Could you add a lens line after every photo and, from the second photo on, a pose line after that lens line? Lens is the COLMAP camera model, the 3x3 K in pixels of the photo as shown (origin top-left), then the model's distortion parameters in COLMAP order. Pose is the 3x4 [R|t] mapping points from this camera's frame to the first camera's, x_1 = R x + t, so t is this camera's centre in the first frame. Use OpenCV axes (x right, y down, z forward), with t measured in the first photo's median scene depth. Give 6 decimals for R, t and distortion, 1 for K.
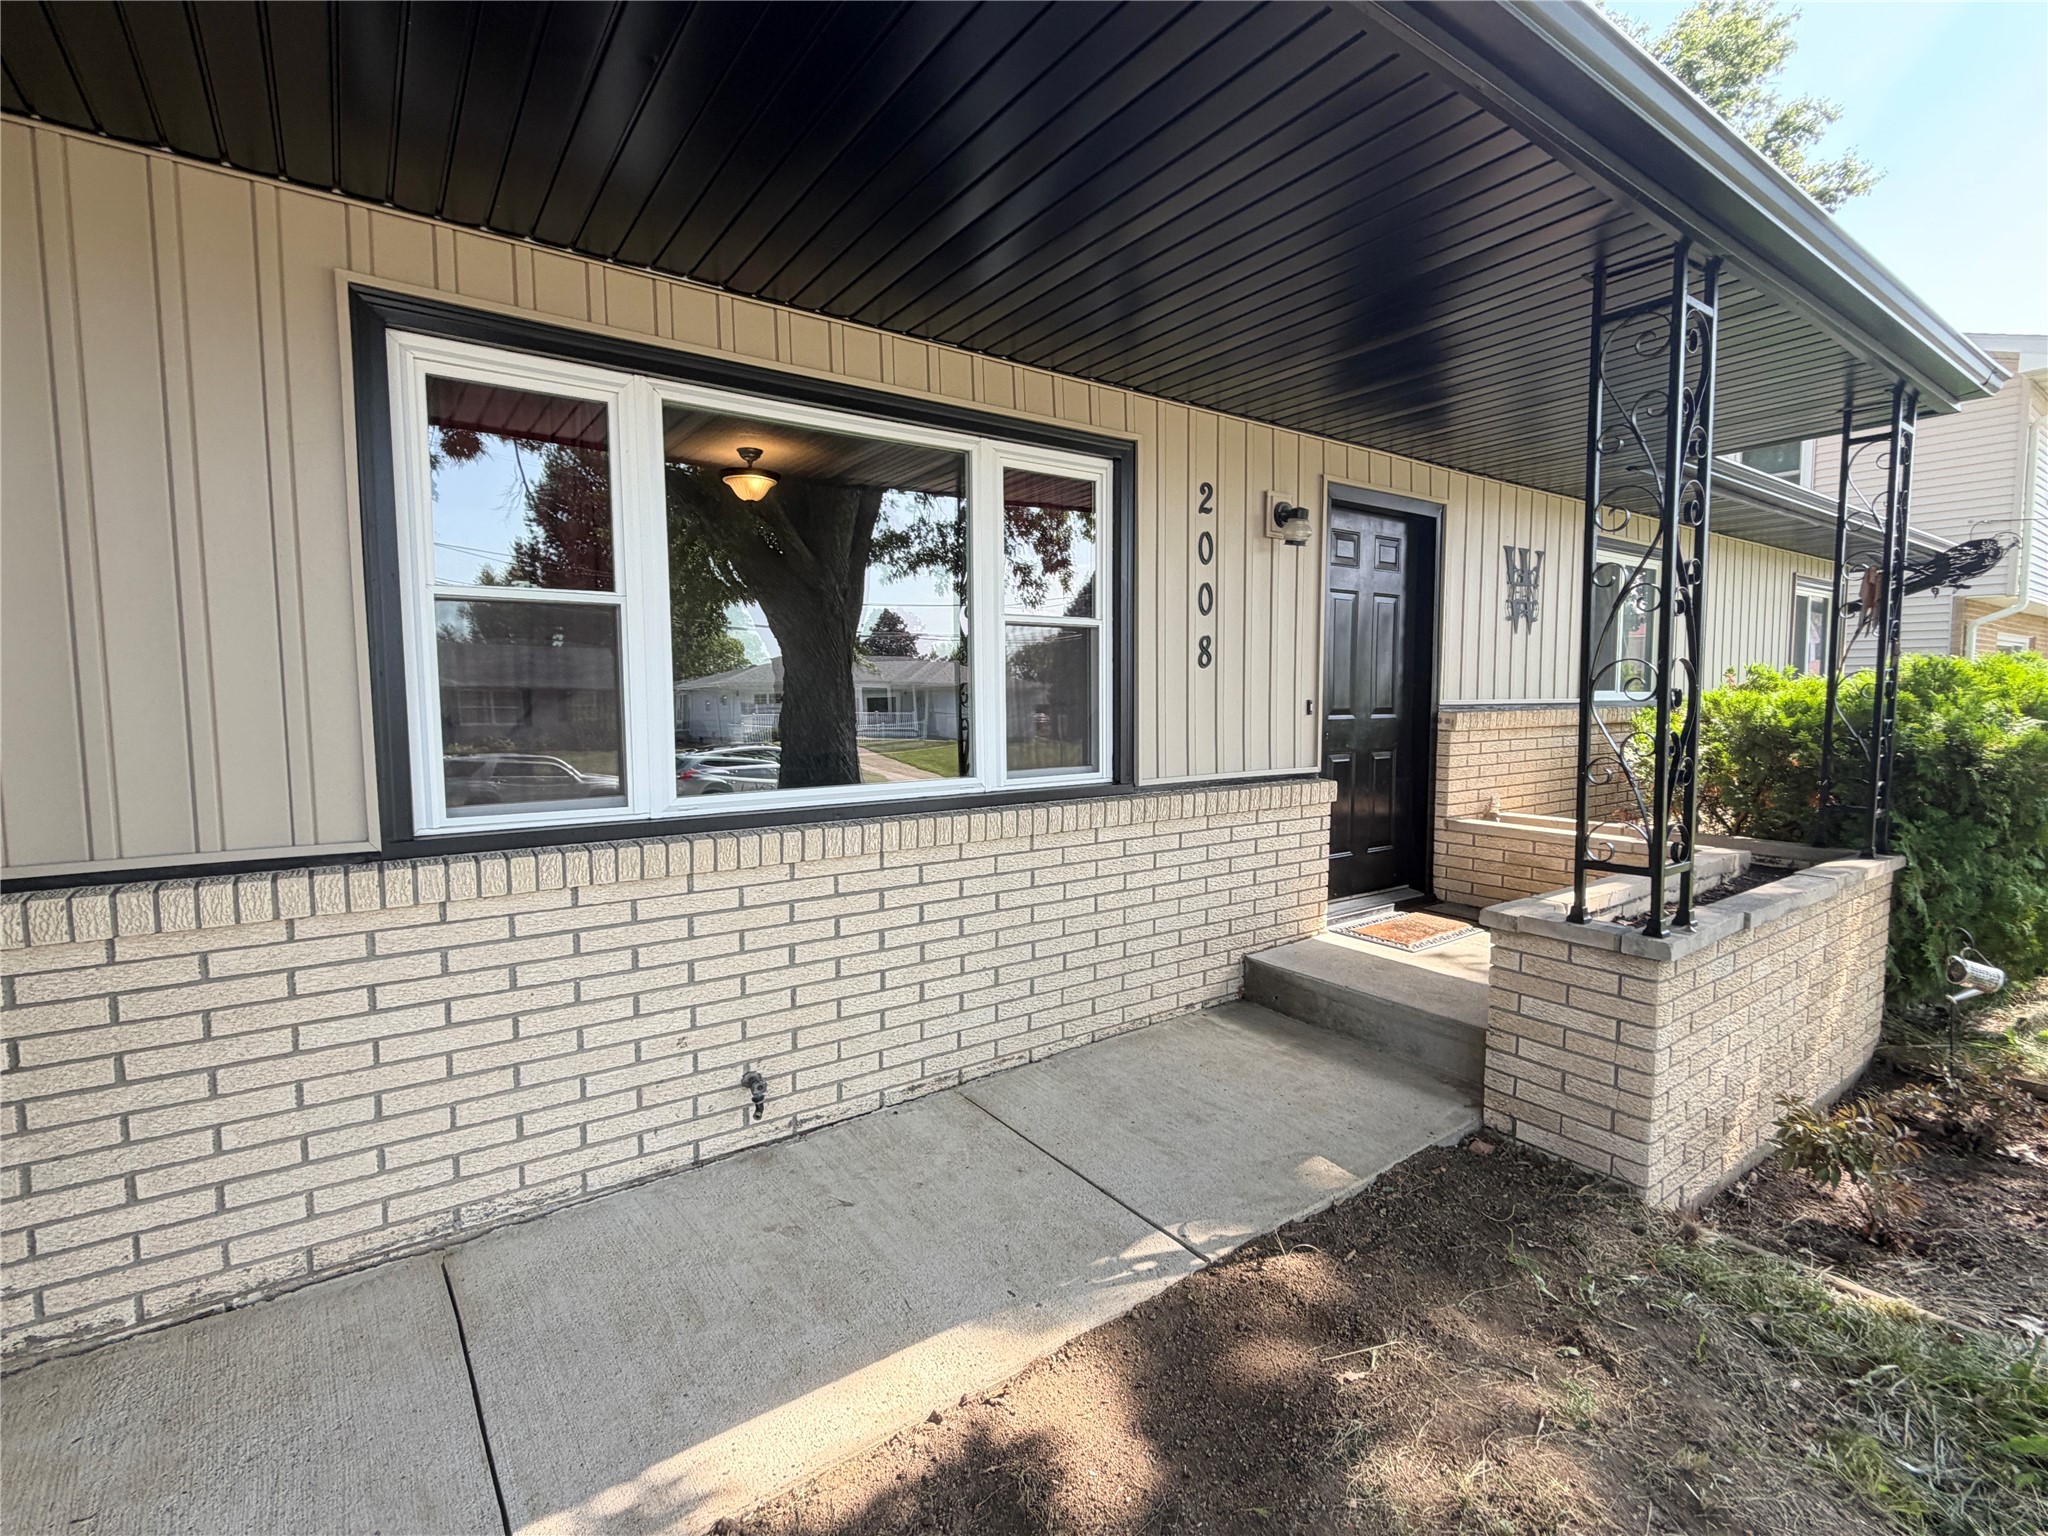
lens RADIAL K [[950.7, 0, 1027.9], [0, 950.7, 775.5], [0, 0, 1]] dist [0.000787, 0.001397]
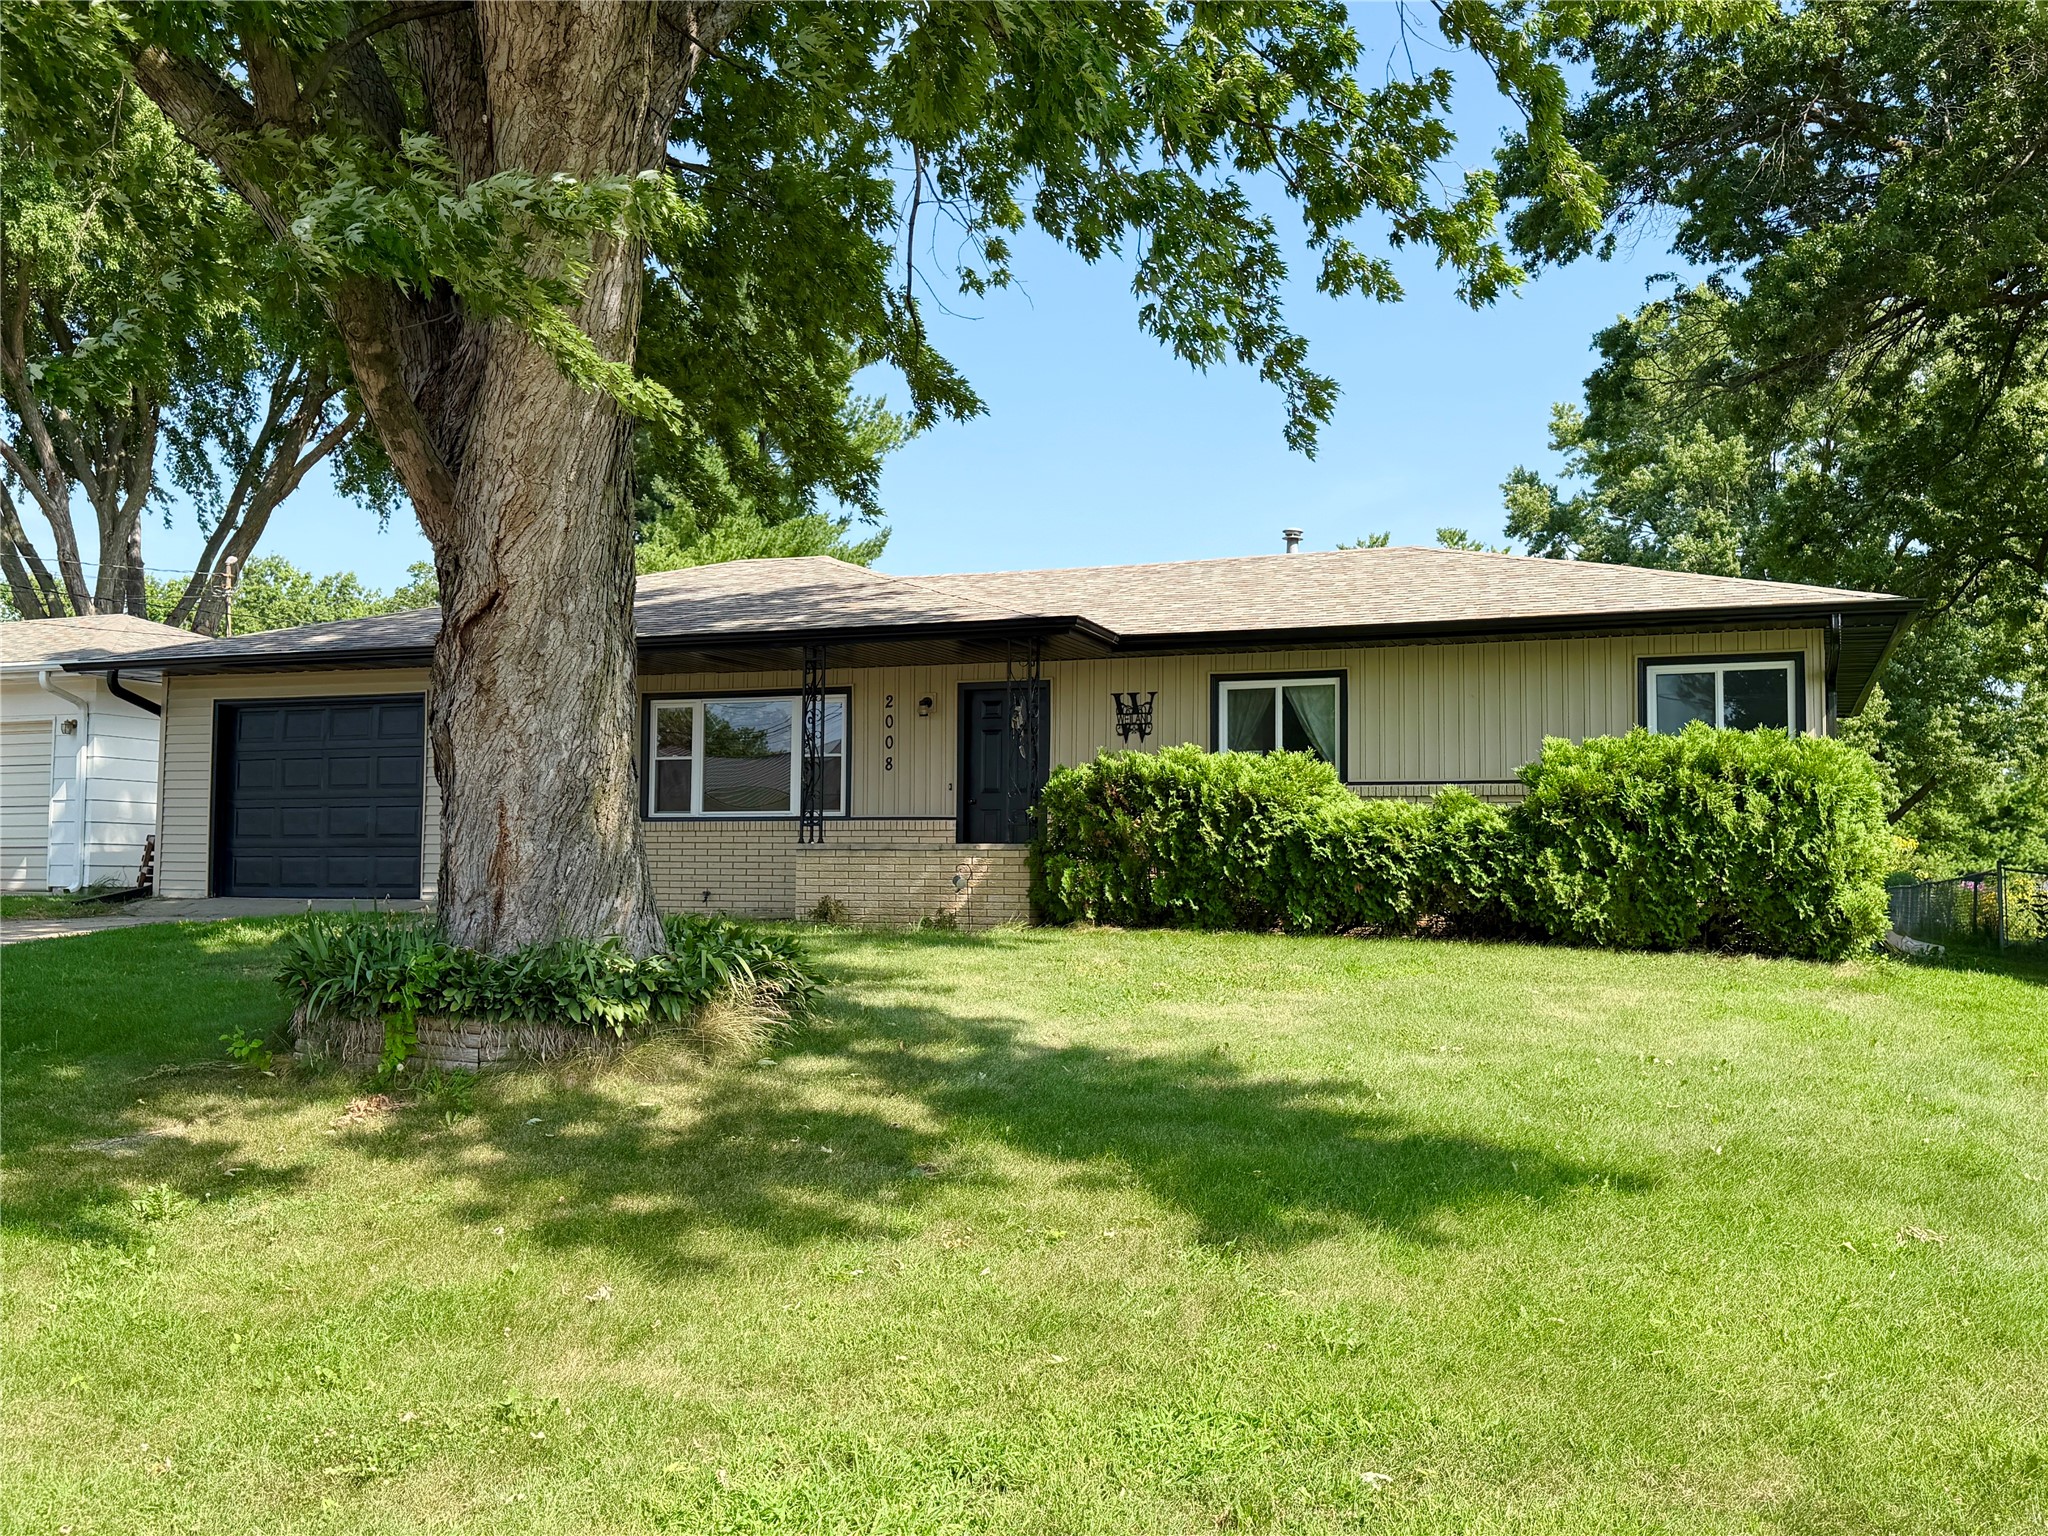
lens RADIAL K [[1828.4, 0, 1017.2], [0, 1828.4, 797.0], [0, 0, 1]] dist [0.072392, -0.006890]
pose [[0.539276, -0.030936, -0.841560, 3.986053], [-0.083251, 0.992471, -0.089831, 0.320348], [0.838004, 0.118504, 0.532641, -1.106275]]
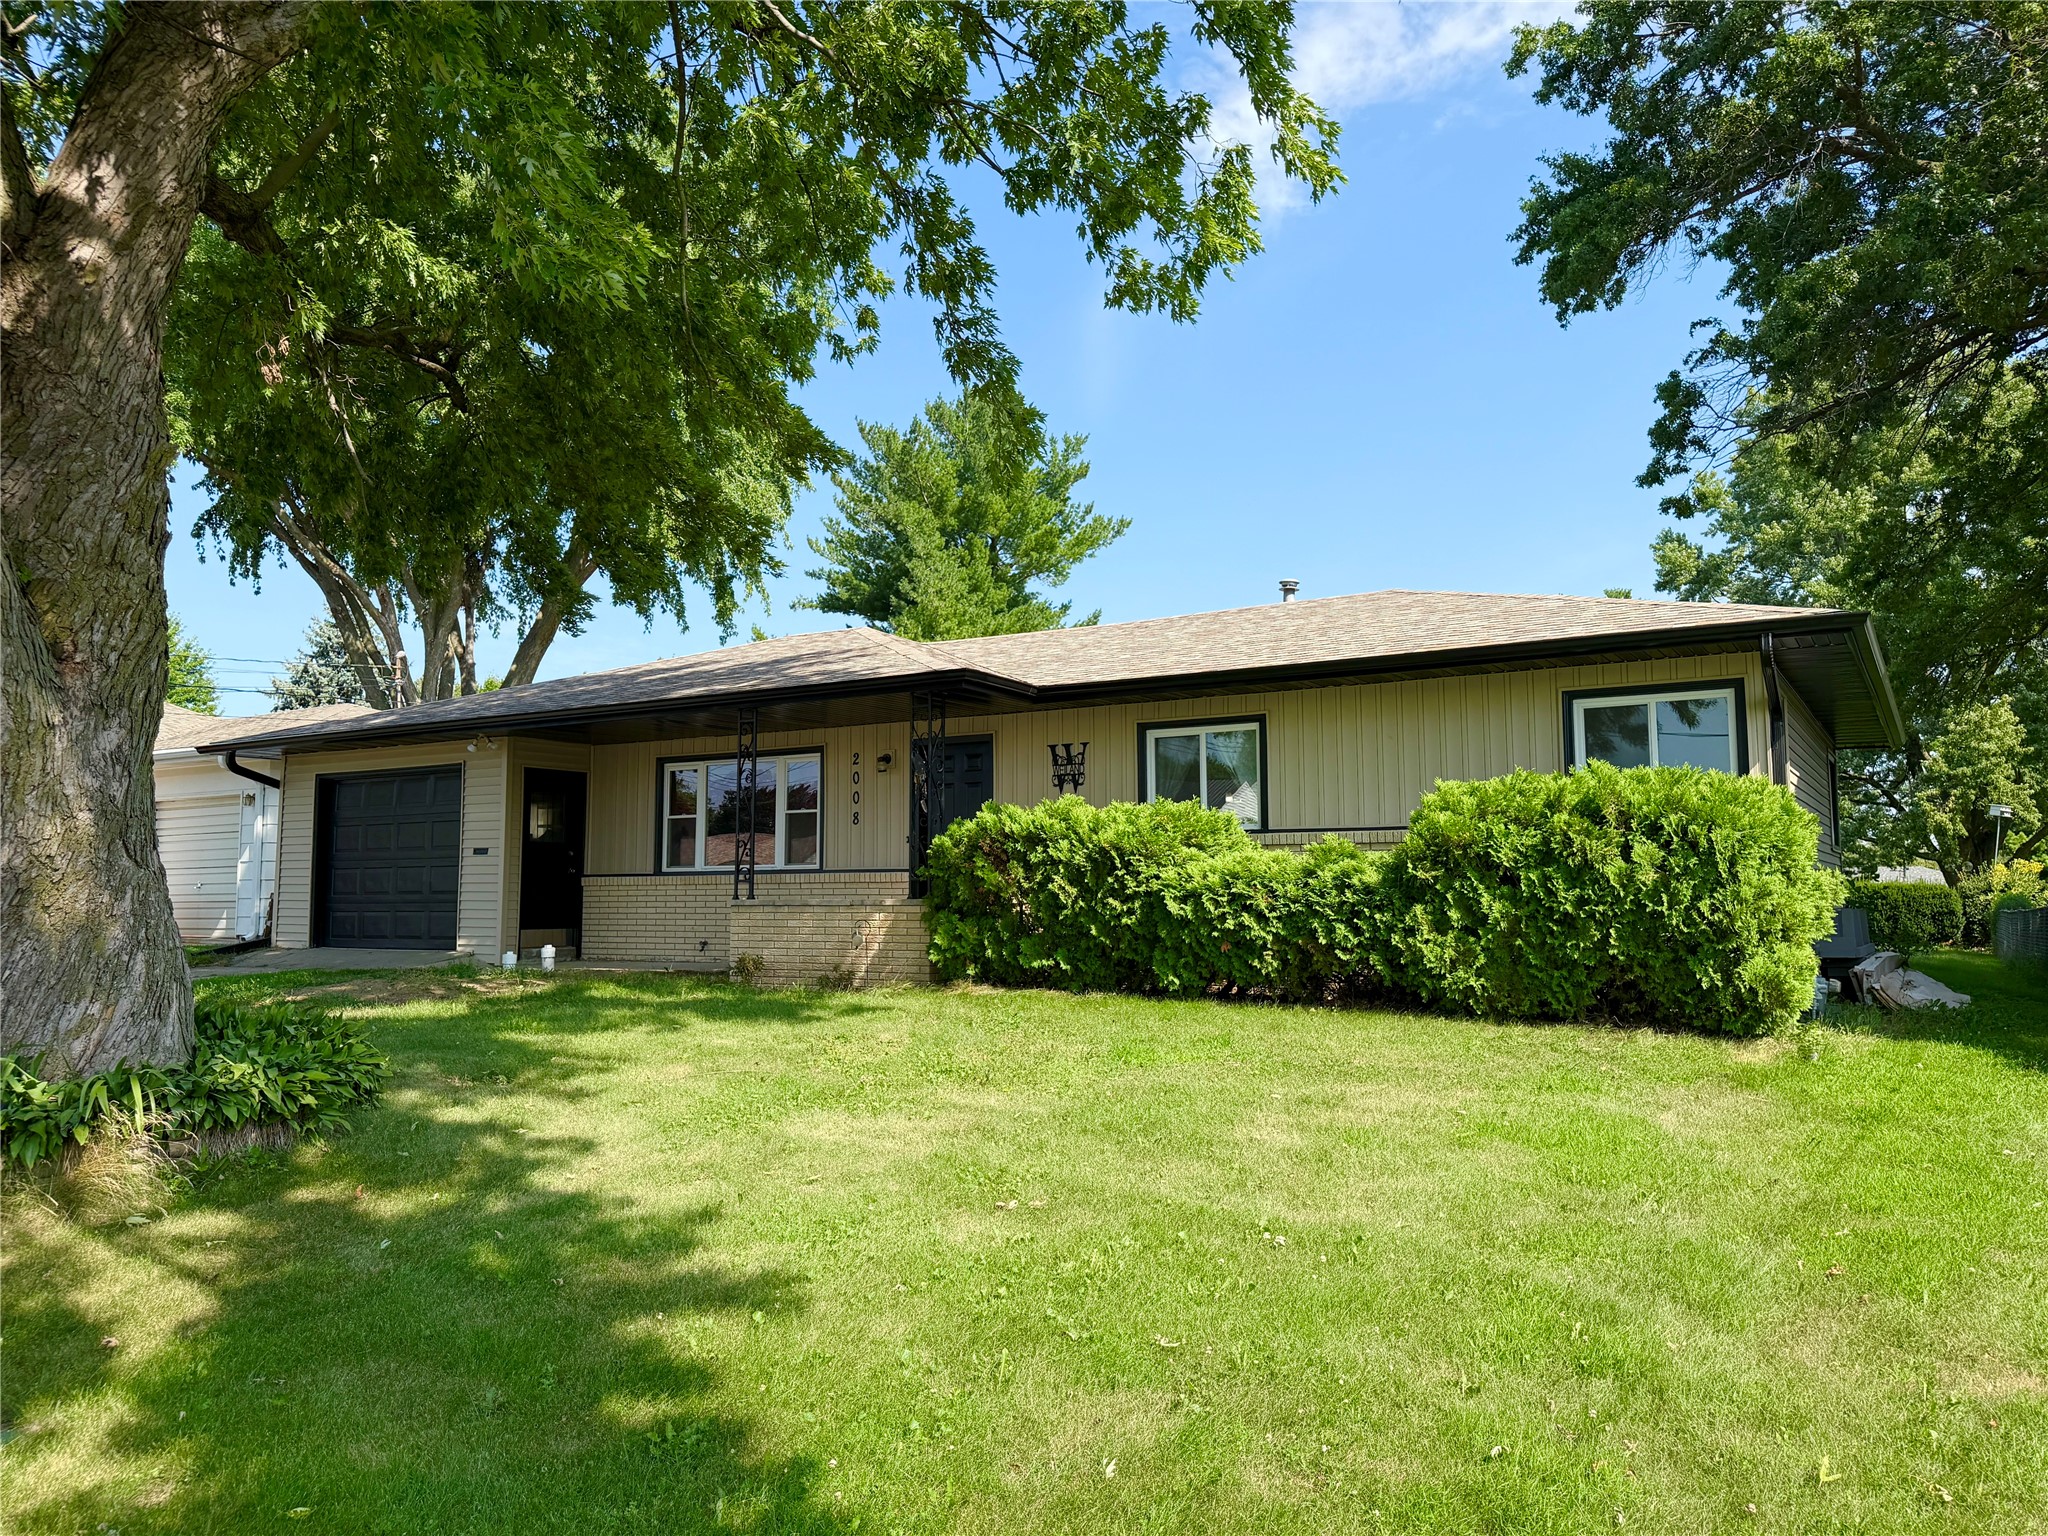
lens RADIAL K [[1462.5, 0, 1024.0], [0, 1462.5, 768.0], [0, 0, 1]] dist [0.047683, -0.003612]
pose [[0.378439, -0.078473, -0.922294, 3.679865], [-0.078776, 0.990054, -0.116562, 0.143484], [0.922268, 0.116766, 0.368493, -0.024369]]
